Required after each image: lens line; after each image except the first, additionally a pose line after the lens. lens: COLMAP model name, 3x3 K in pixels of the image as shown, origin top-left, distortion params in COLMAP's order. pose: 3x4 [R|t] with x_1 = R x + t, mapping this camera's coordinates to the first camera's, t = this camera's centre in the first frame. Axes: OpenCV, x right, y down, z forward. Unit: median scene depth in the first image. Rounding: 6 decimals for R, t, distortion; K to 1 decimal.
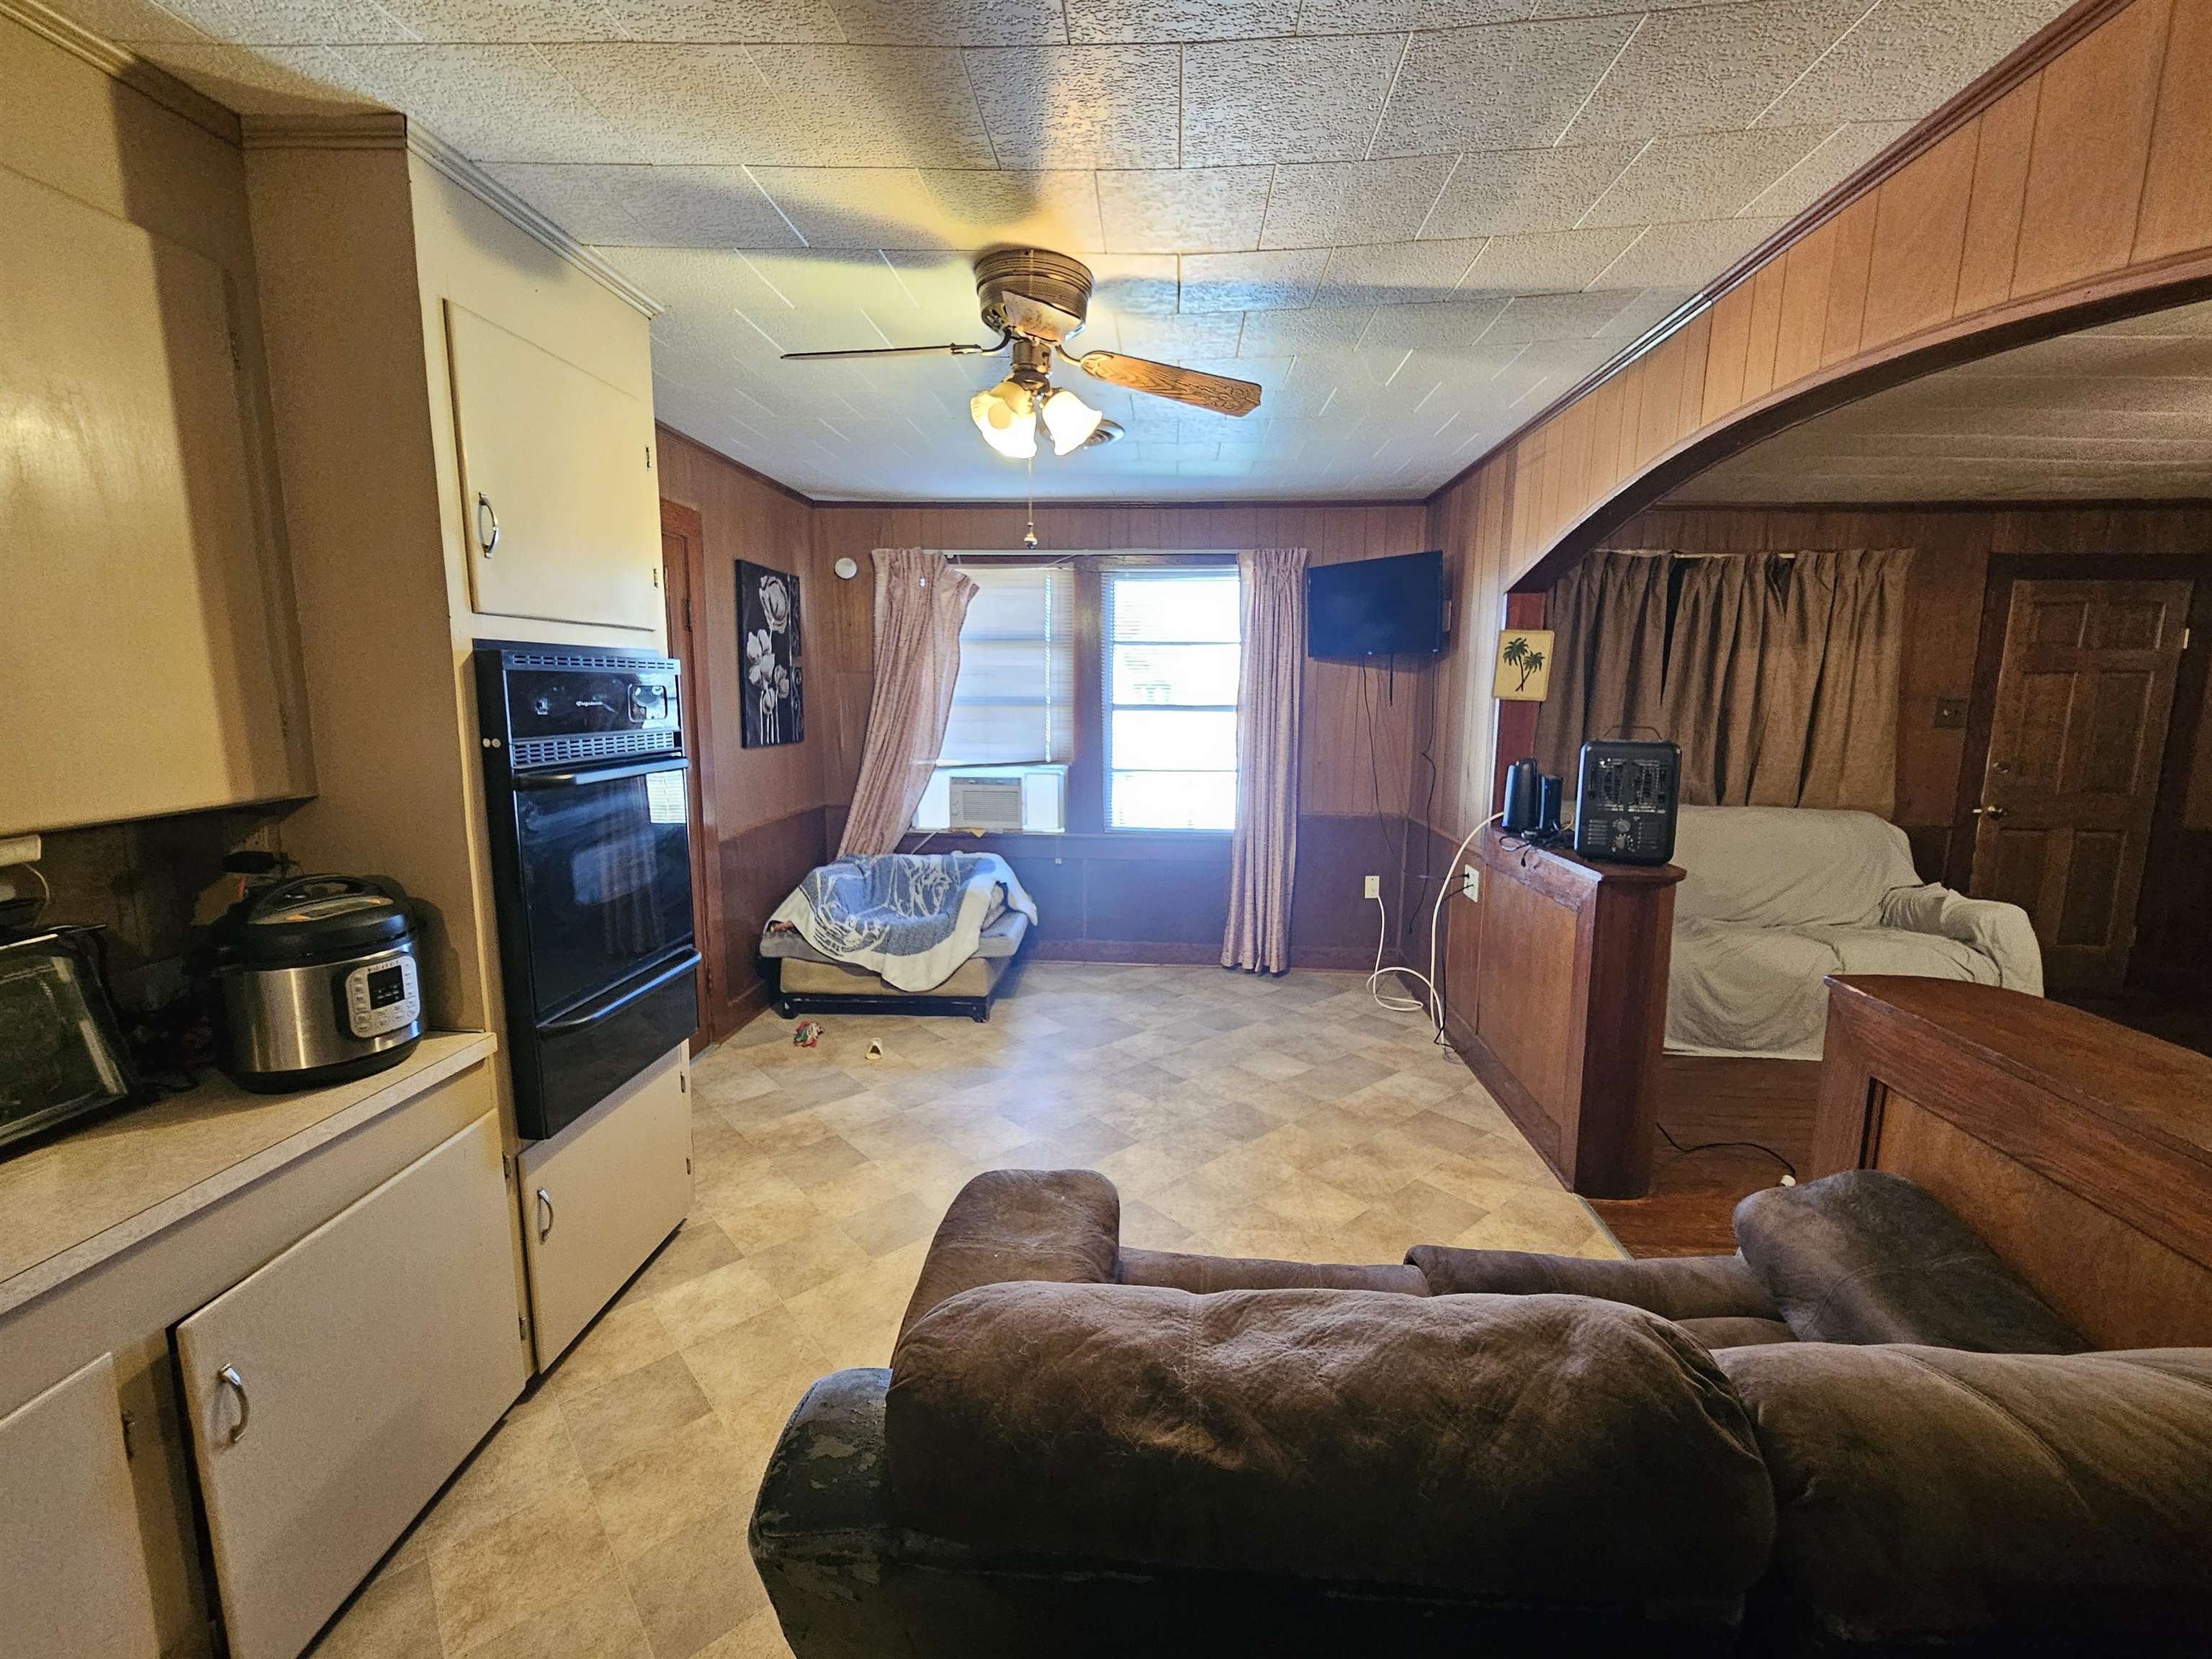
lens RADIAL K [[900.7, 0, 1123.4], [0, 900.7, 819.0], [0, 0, 1]] dist [-0.000016, -0.000107]
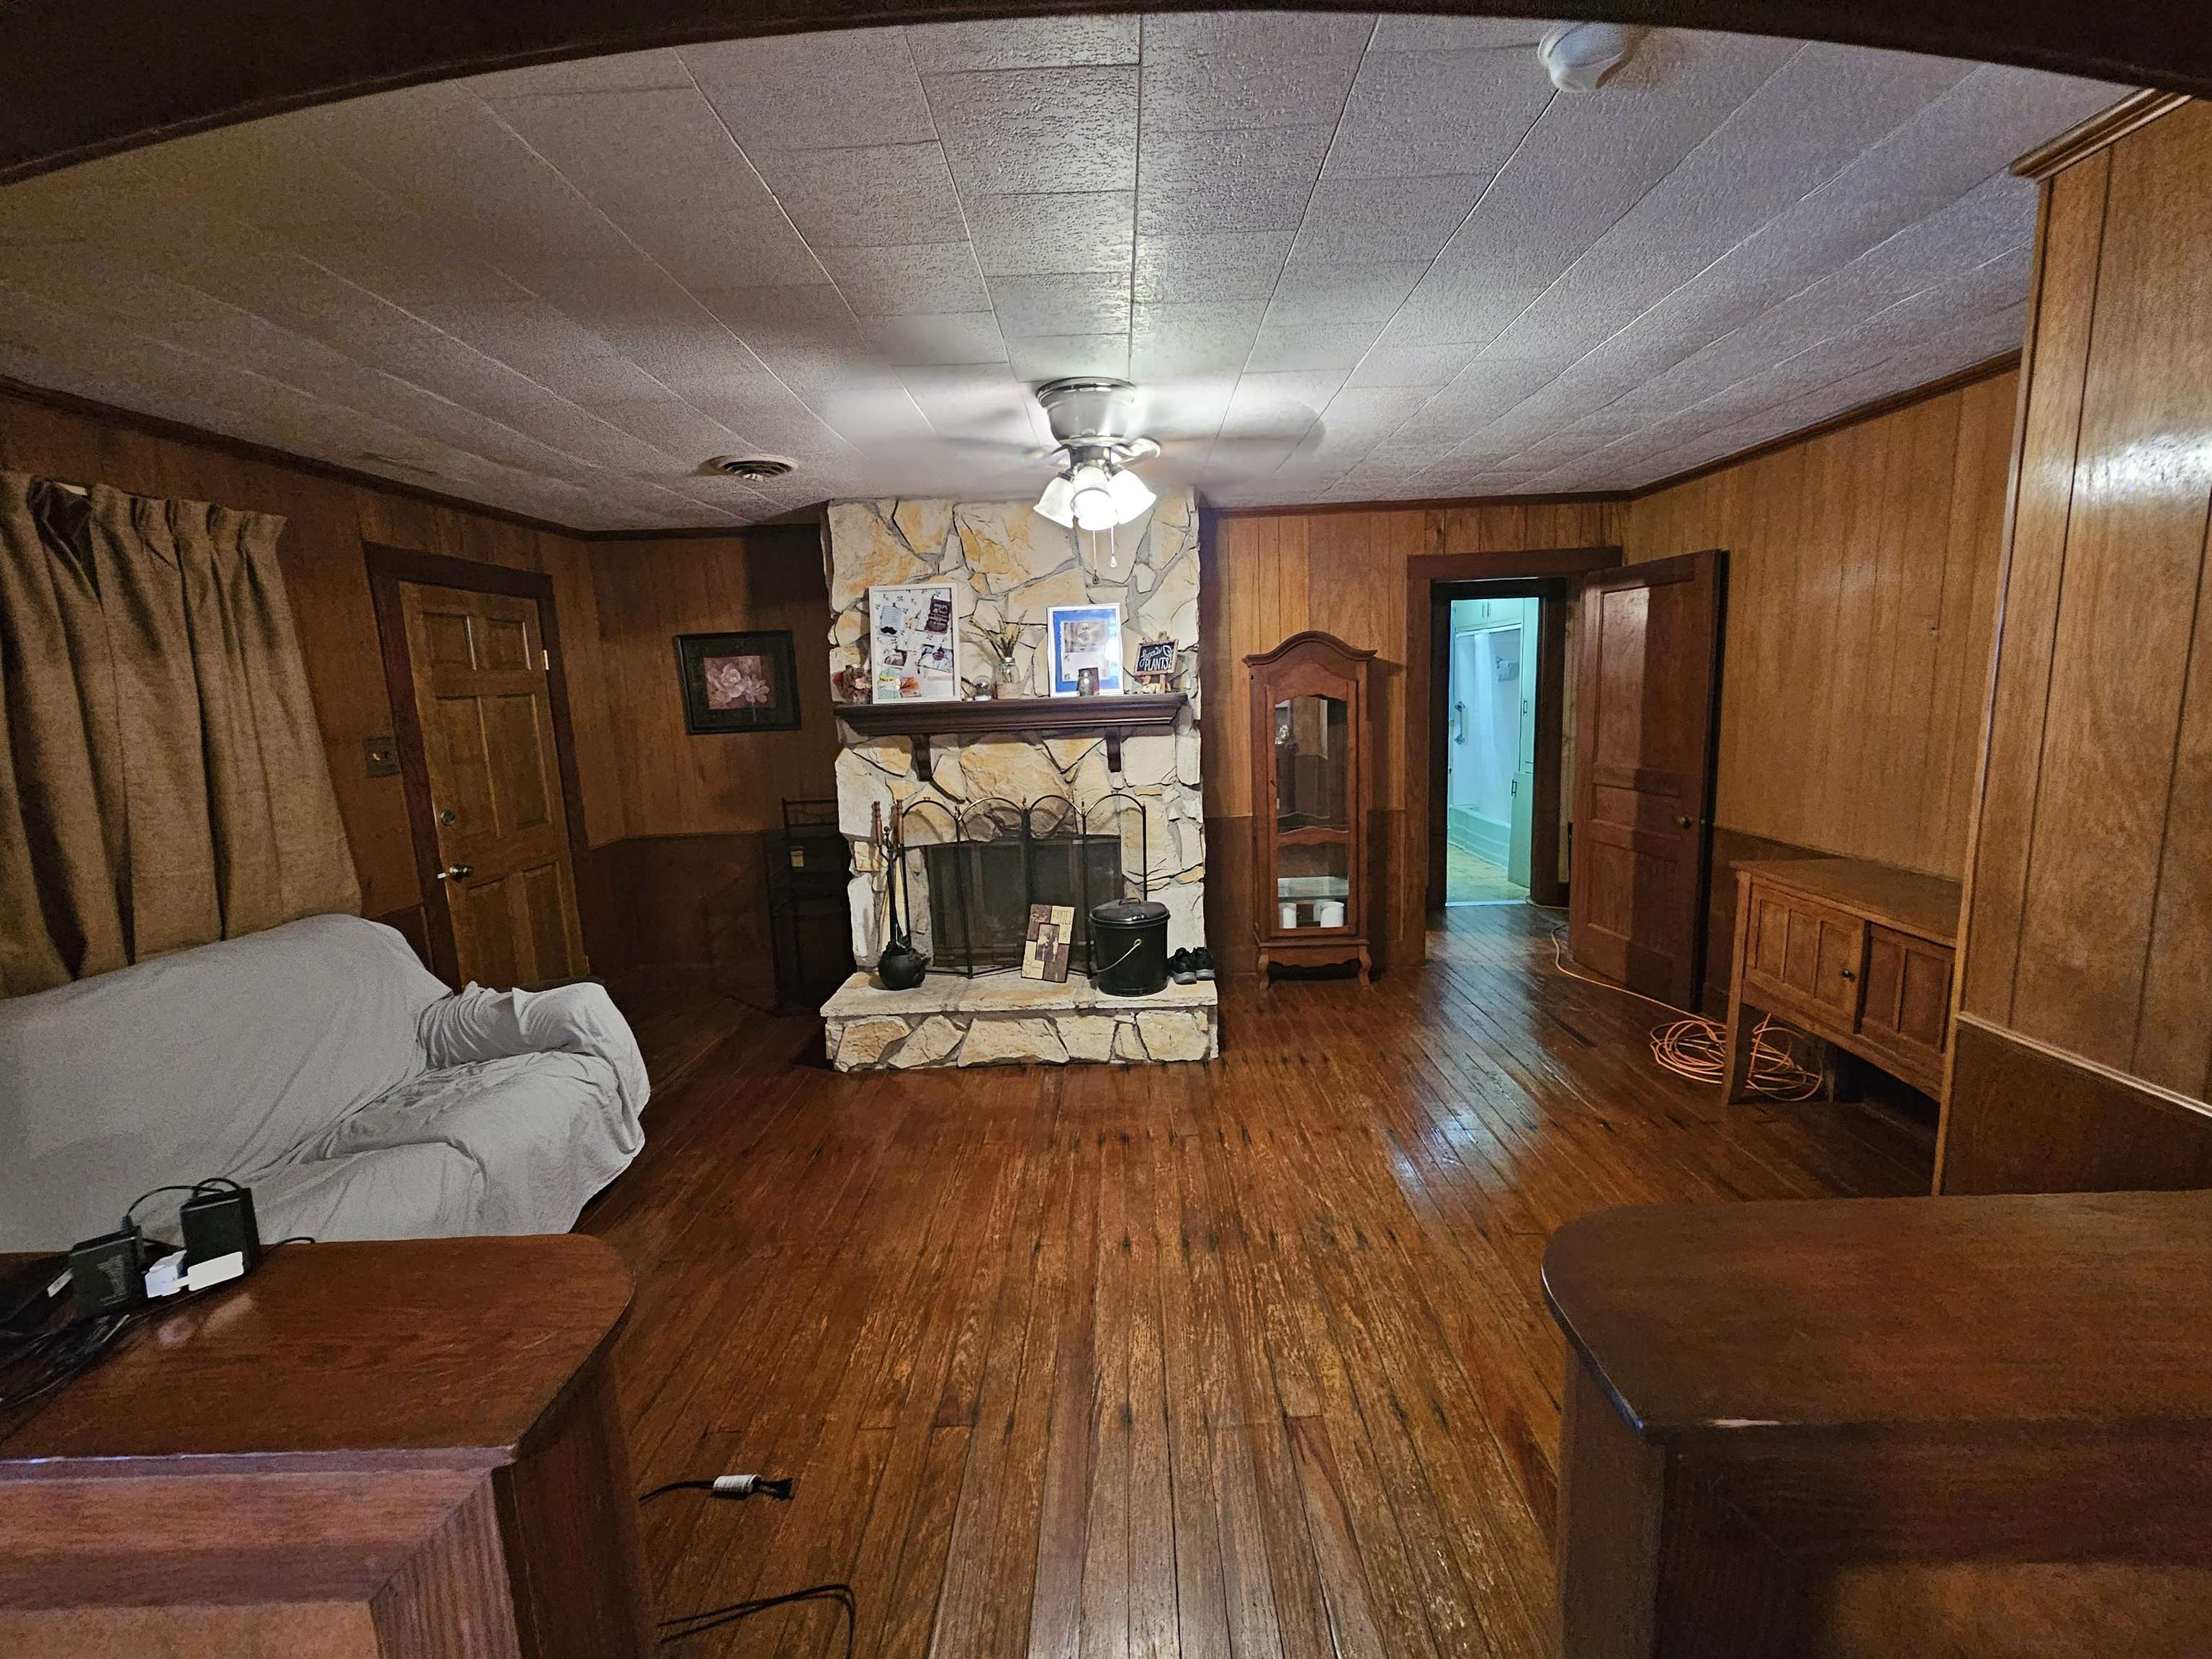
lens RADIAL K [[900.7, 0, 1115.3], [0, 900.7, 815.0], [0, 0, 1]] dist [-0.000016, -0.000107]
pose [[-0.051435, -0.149905, 0.987362, 0.158882], [0.185595, 0.970013, 0.156939, -0.076917], [-0.981279, 0.191322, -0.022071, 0.448743]]
